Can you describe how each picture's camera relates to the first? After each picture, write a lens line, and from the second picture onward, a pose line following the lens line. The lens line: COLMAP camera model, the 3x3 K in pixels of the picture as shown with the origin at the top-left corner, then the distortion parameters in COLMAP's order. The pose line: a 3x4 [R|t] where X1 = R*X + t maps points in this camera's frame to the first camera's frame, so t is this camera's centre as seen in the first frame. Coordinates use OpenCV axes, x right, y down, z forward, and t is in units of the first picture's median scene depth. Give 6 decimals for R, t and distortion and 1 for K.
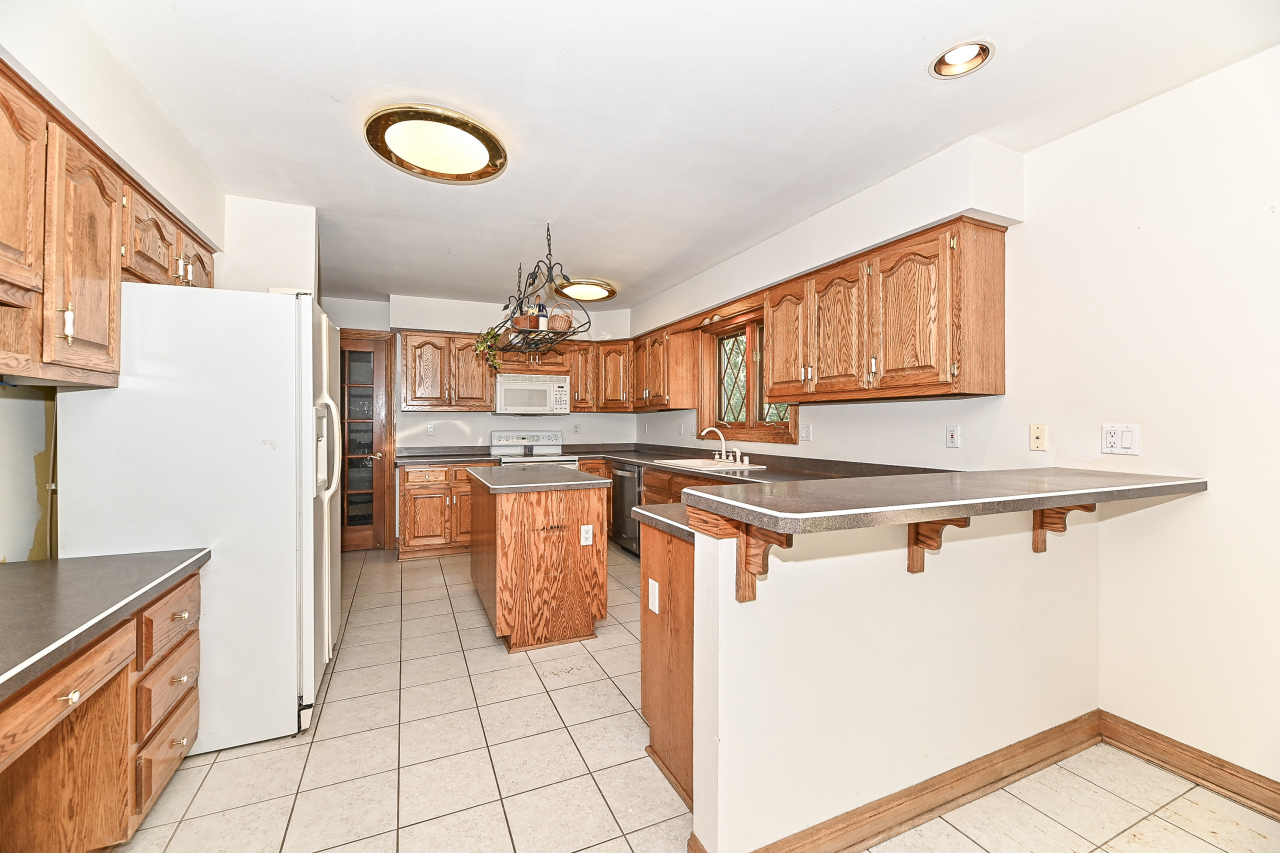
lens RADIAL K [[523.5, 0, 641.9], [0, 523.5, 421.4], [0, 0, 1]] dist [0.000440, -0.002129]
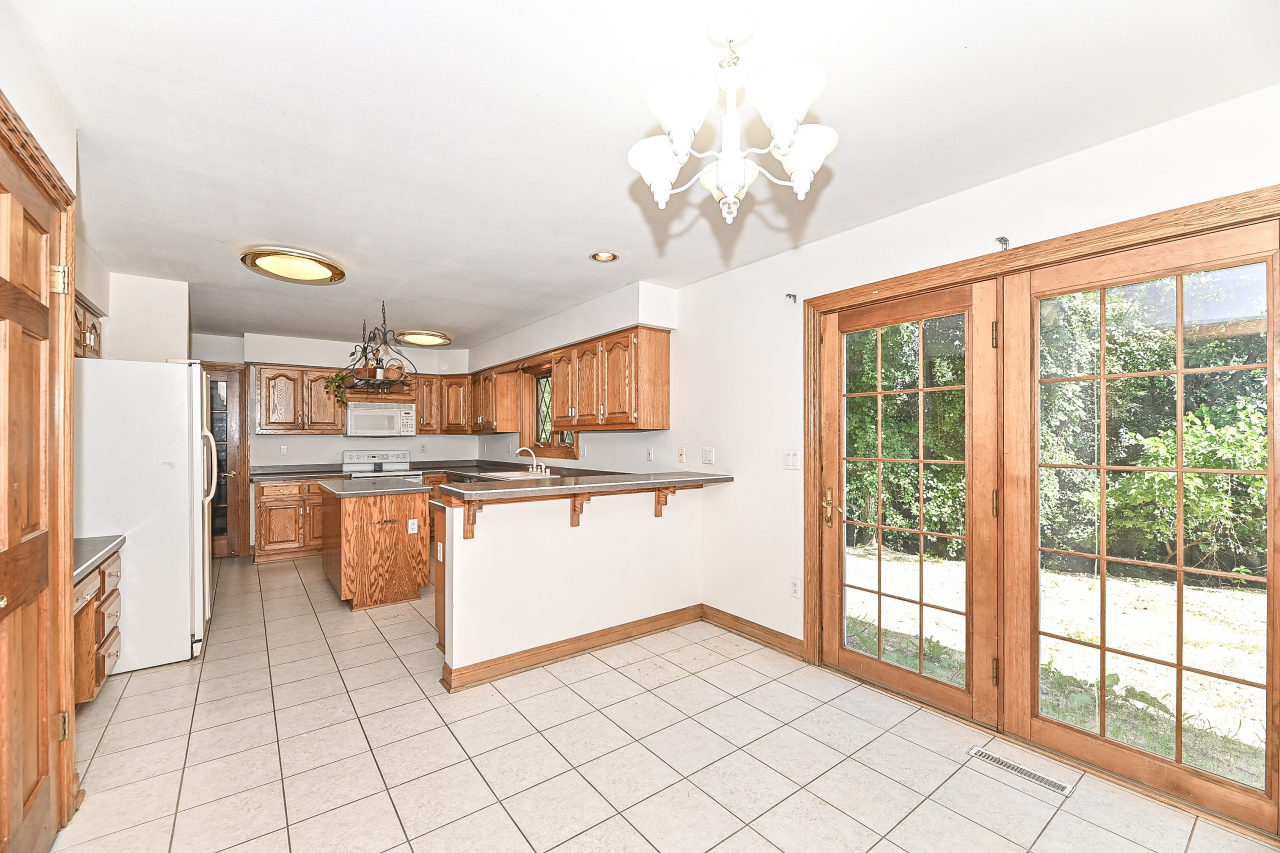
lens RADIAL K [[523.5, 0, 639.0], [0, 523.5, 437.1], [0, 0, 1]] dist [0.000440, -0.002129]
pose [[0.975688, -0.002388, 0.219151, 0.179467], [0.002076, 0.999996, 0.001655, -0.022916], [-0.219154, -0.001160, 0.975690, -0.503006]]
